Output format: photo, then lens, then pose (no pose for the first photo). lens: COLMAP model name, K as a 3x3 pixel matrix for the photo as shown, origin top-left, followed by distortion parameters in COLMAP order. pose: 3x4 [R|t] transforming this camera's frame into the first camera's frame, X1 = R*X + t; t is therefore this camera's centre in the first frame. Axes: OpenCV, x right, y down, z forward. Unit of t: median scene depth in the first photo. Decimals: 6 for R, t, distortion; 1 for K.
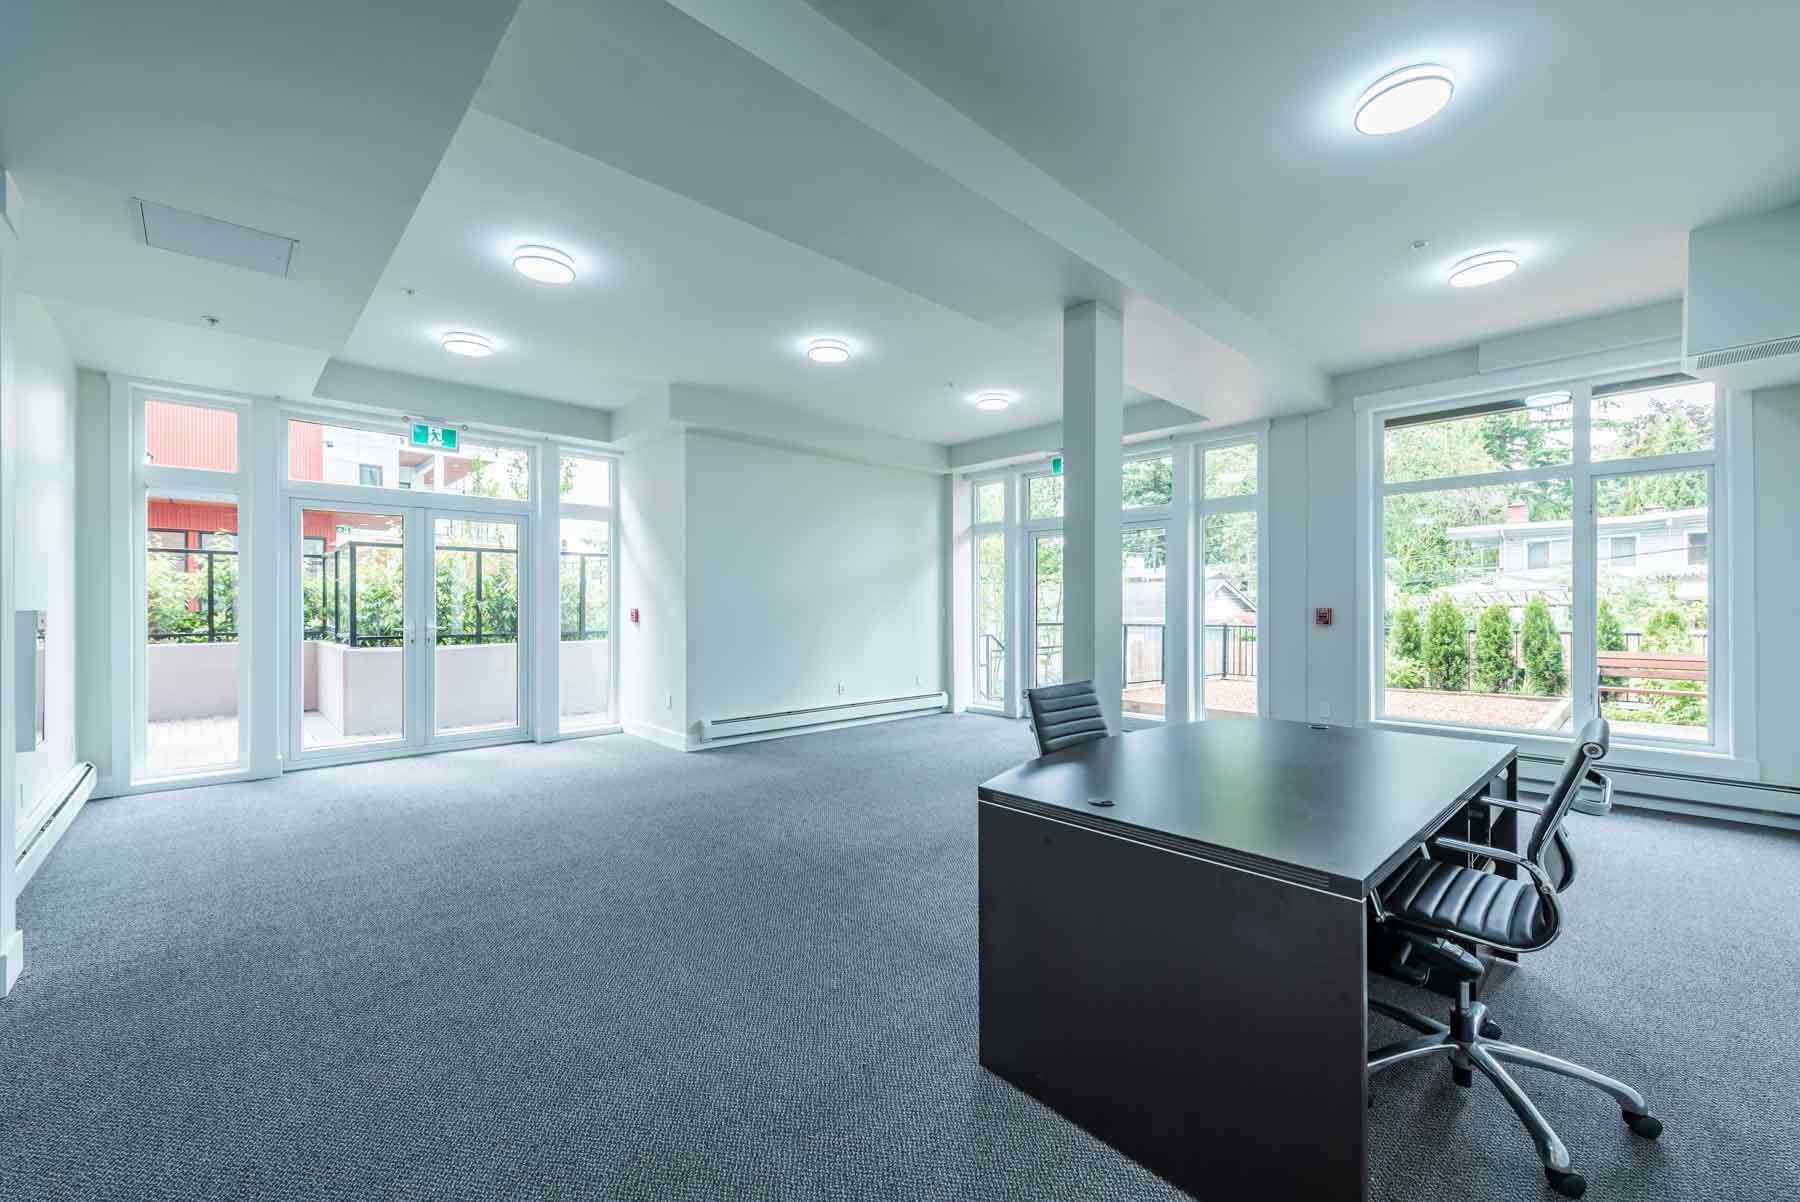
lens RADIAL K [[725.8, 0, 891.2], [0, 725.8, 601.0], [0, 0, 1]] dist [-0.000080, -0.000061]
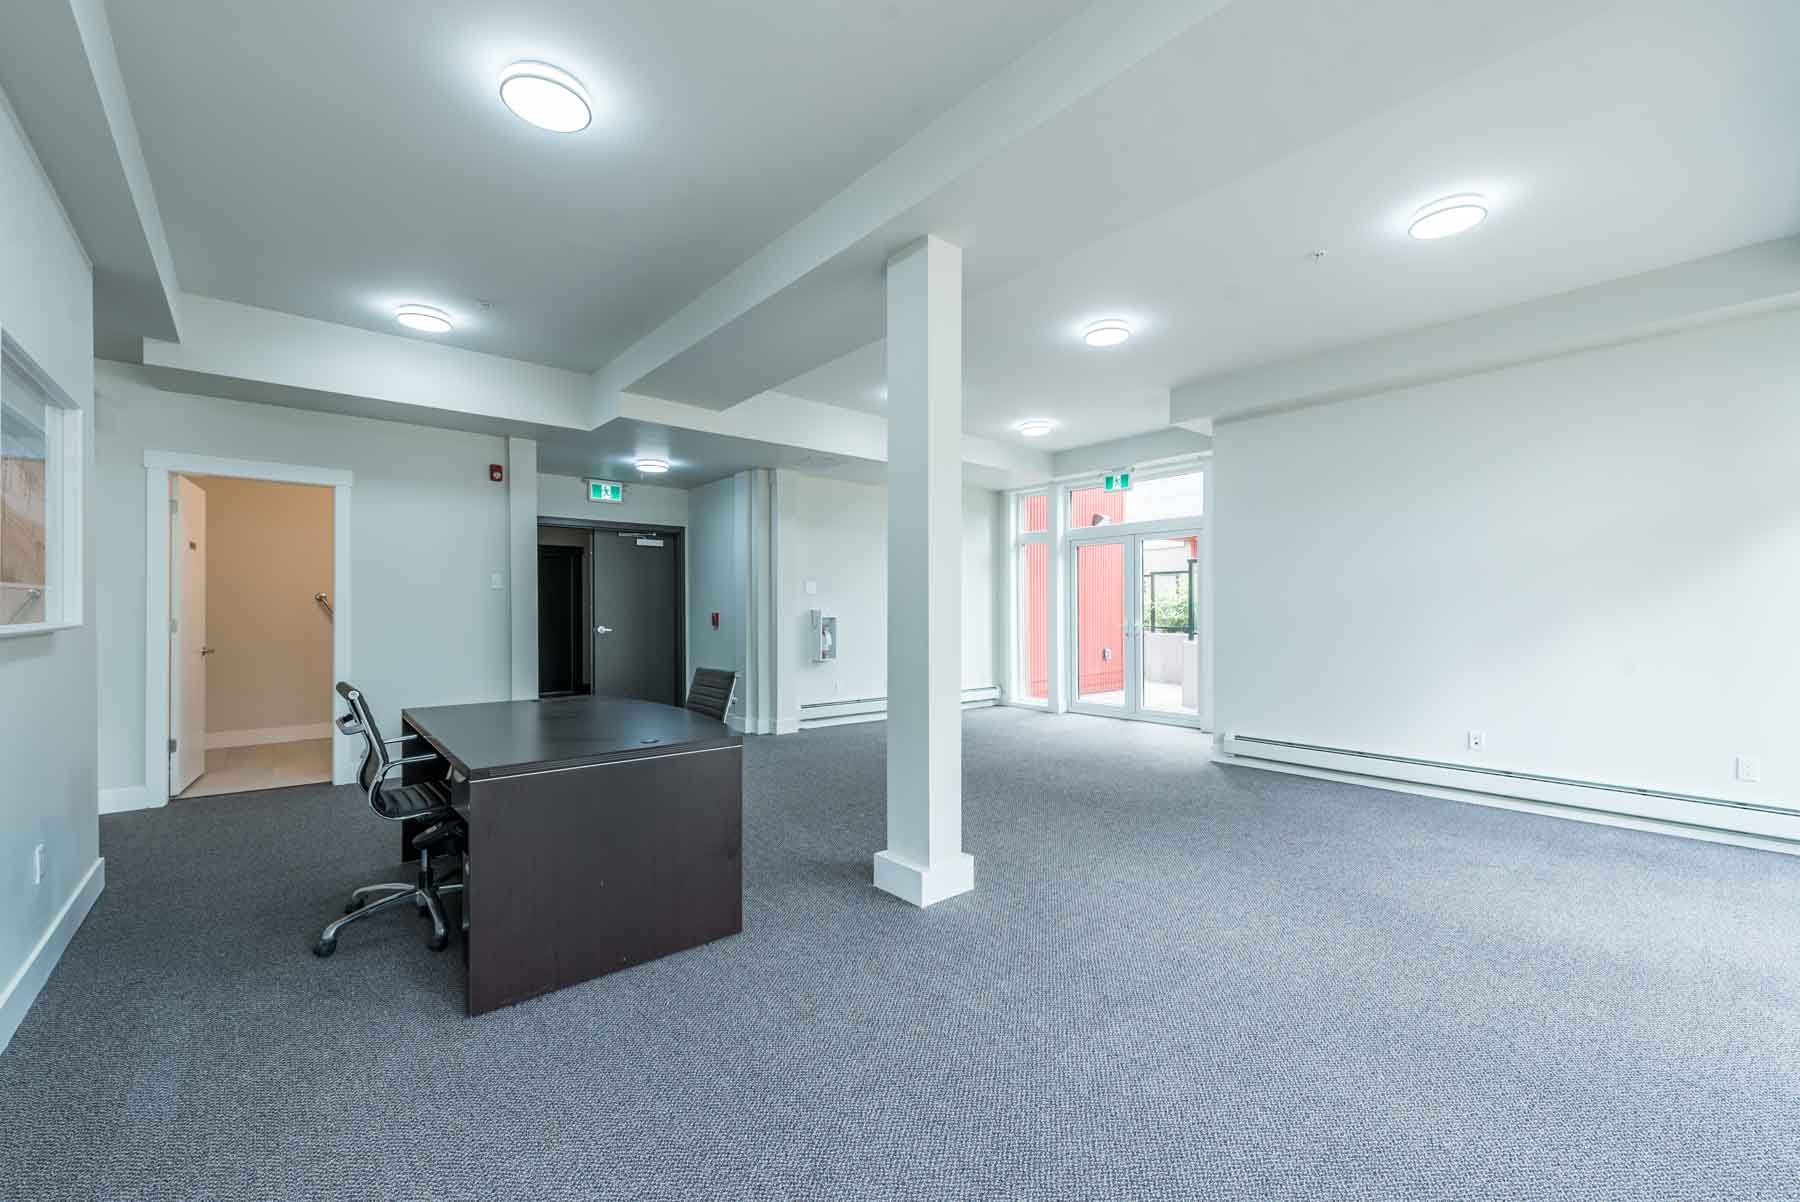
lens RADIAL K [[725.8, 0, 891.2], [0, 725.8, 601.0], [0, 0, 1]] dist [-0.000080, -0.000061]
pose [[-0.070791, -0.012976, -0.997407, 0.697822], [0.002713, 0.999909, -0.013201, 0.008729], [0.997487, -0.003641, -0.070749, 0.643757]]
